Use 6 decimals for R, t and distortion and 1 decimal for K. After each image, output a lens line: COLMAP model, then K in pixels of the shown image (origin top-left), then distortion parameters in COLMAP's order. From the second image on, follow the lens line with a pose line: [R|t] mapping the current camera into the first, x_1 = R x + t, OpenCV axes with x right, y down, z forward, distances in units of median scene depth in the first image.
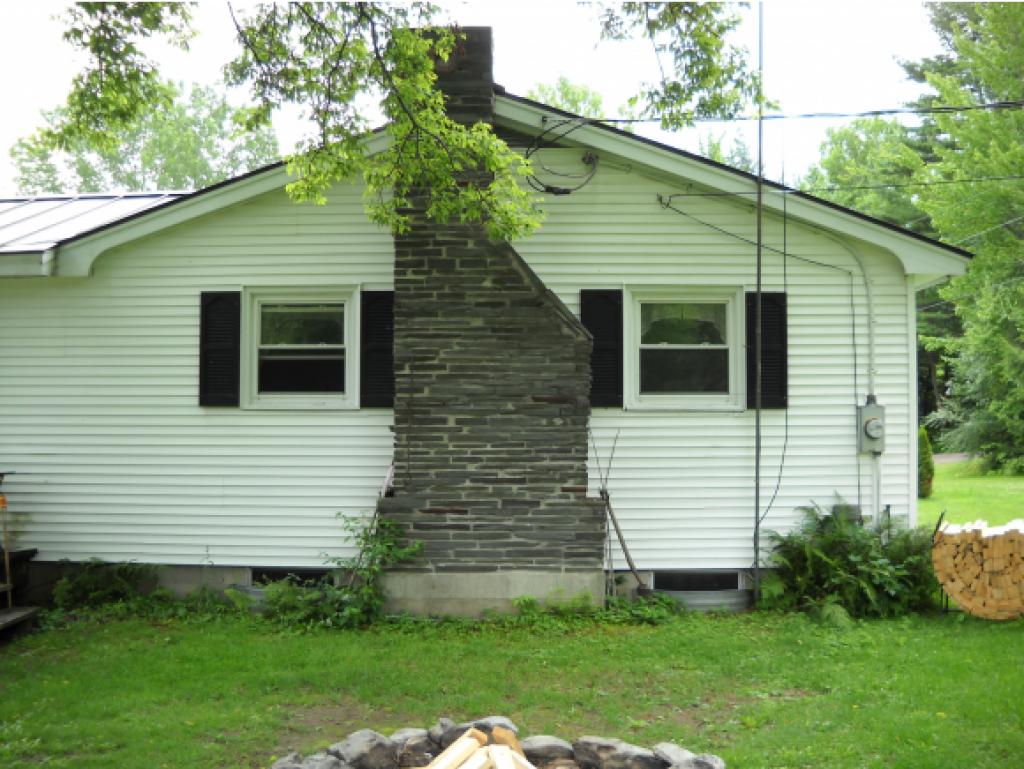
lens RADIAL K [[1131.5, 0, 512.0], [0, 1131.5, 384.5], [0, 0, 1]] dist [-0.276499, 0.250085]
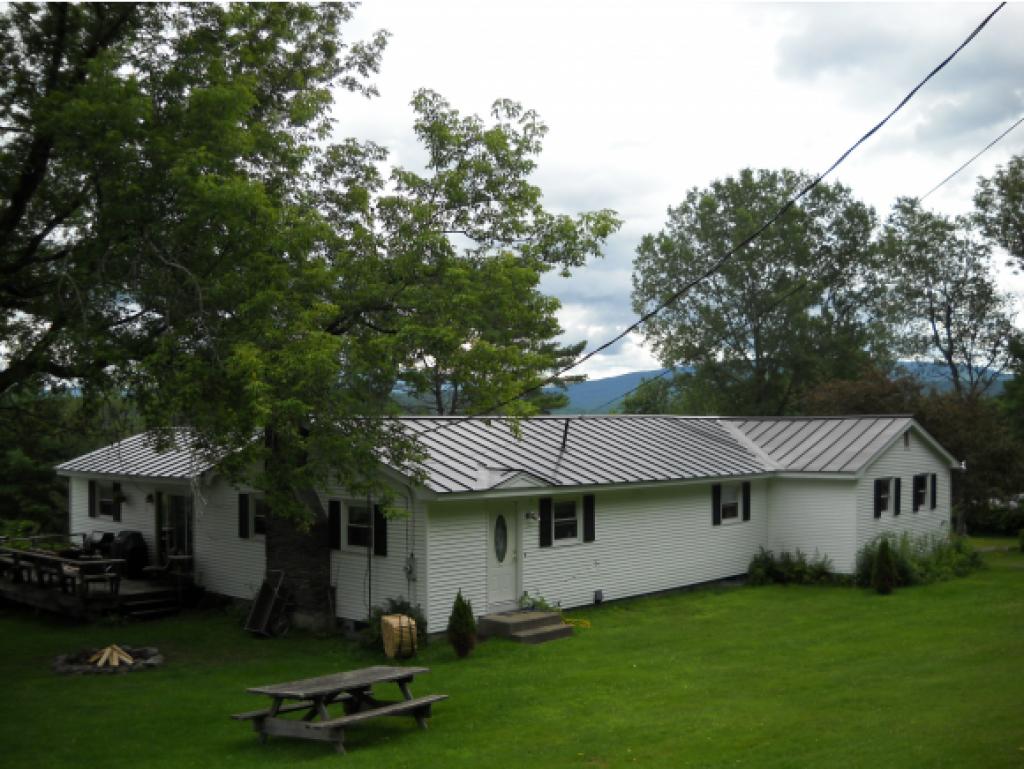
lens RADIAL K [[1131.5, 0, 512.0], [0, 1131.5, 384.5], [0, 0, 1]] dist [-0.276499, 0.250085]
pose [[0.770054, -0.033442, -0.637101, 1.899068], [0.019677, 0.999395, -0.028675, -0.256364], [0.637675, 0.009545, 0.770246, -0.594735]]
